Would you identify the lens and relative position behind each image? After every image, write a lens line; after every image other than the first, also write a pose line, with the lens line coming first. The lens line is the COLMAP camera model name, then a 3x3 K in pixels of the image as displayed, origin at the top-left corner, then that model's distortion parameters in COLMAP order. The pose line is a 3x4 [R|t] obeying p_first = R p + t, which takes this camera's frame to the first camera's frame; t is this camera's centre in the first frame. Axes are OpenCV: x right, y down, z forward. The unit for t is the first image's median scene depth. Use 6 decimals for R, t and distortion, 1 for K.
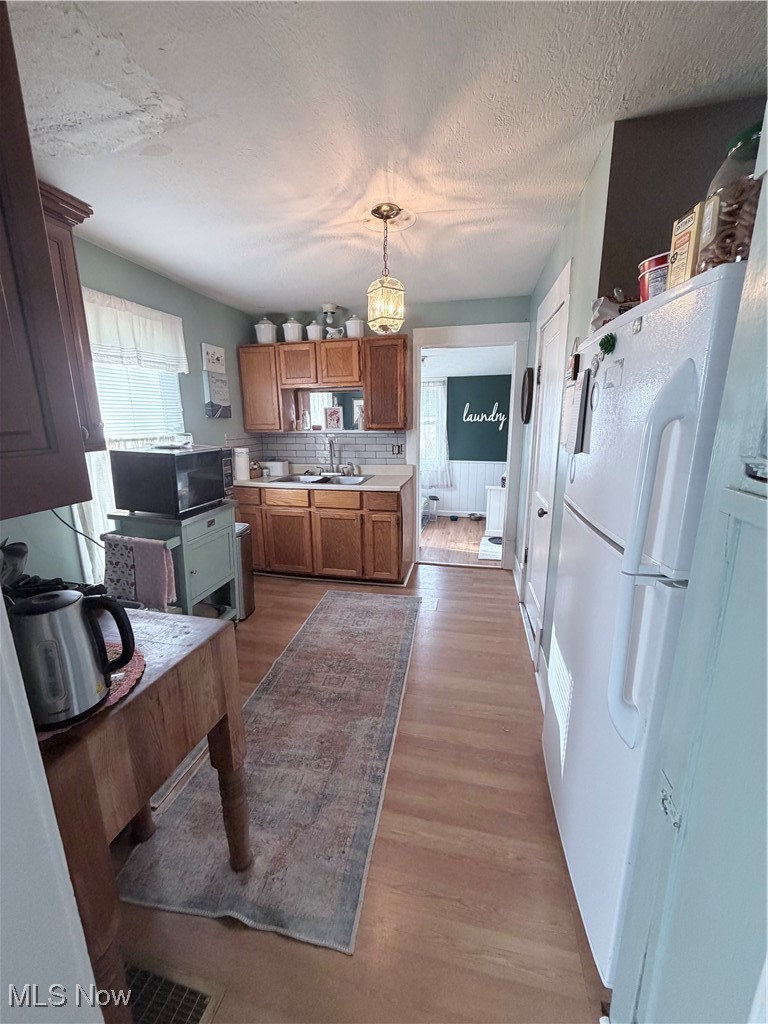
lens RADIAL K [[410.8, 0, 387.1], [0, 410.8, 514.6], [0, 0, 1]] dist [-0.002817, 0.000043]
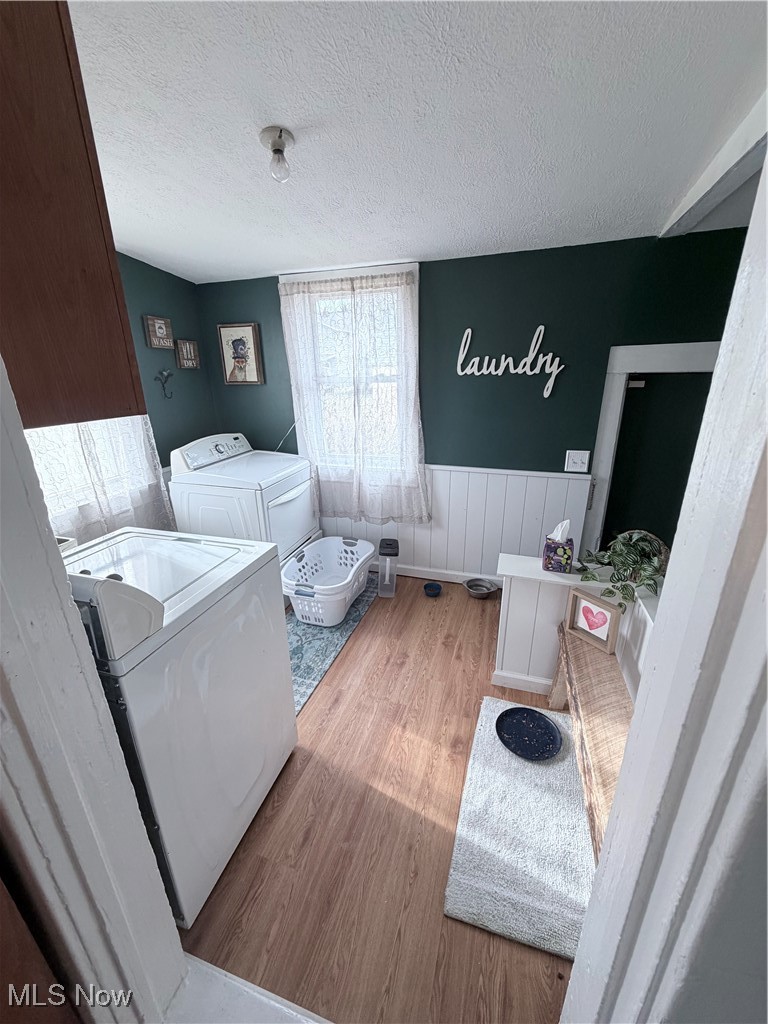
lens RADIAL K [[410.8, 0, 384.4], [0, 410.8, 510.3], [0, 0, 1]] dist [-0.002817, 0.000043]
pose [[0.996583, 0.018590, -0.080483, 0.148353], [-0.009288, 0.993386, 0.114449, -0.137055], [0.082078, -0.113311, 0.990164, 0.562836]]
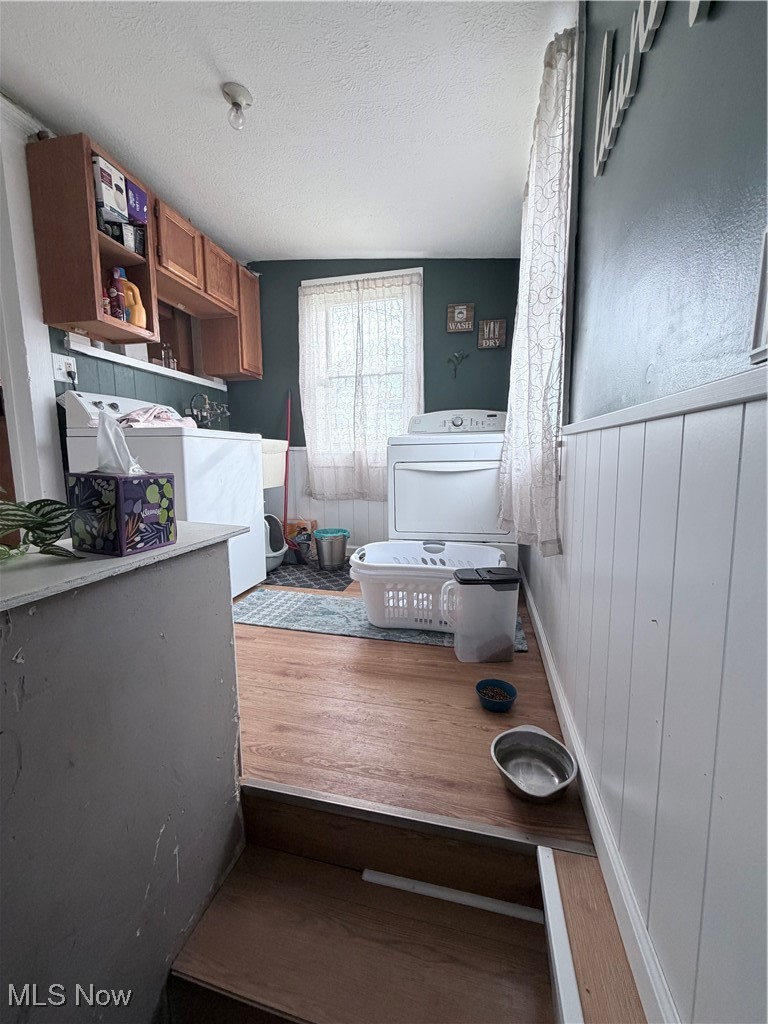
lens RADIAL K [[410.8, 0, 383.9], [0, 410.8, 509.5], [0, 0, 1]] dist [-0.002817, 0.000043]
pose [[-0.019158, 0.140469, -0.989900, 0.375562], [-0.211400, 0.967128, 0.141329, -0.106107], [0.977212, 0.211973, 0.011167, 0.951780]]
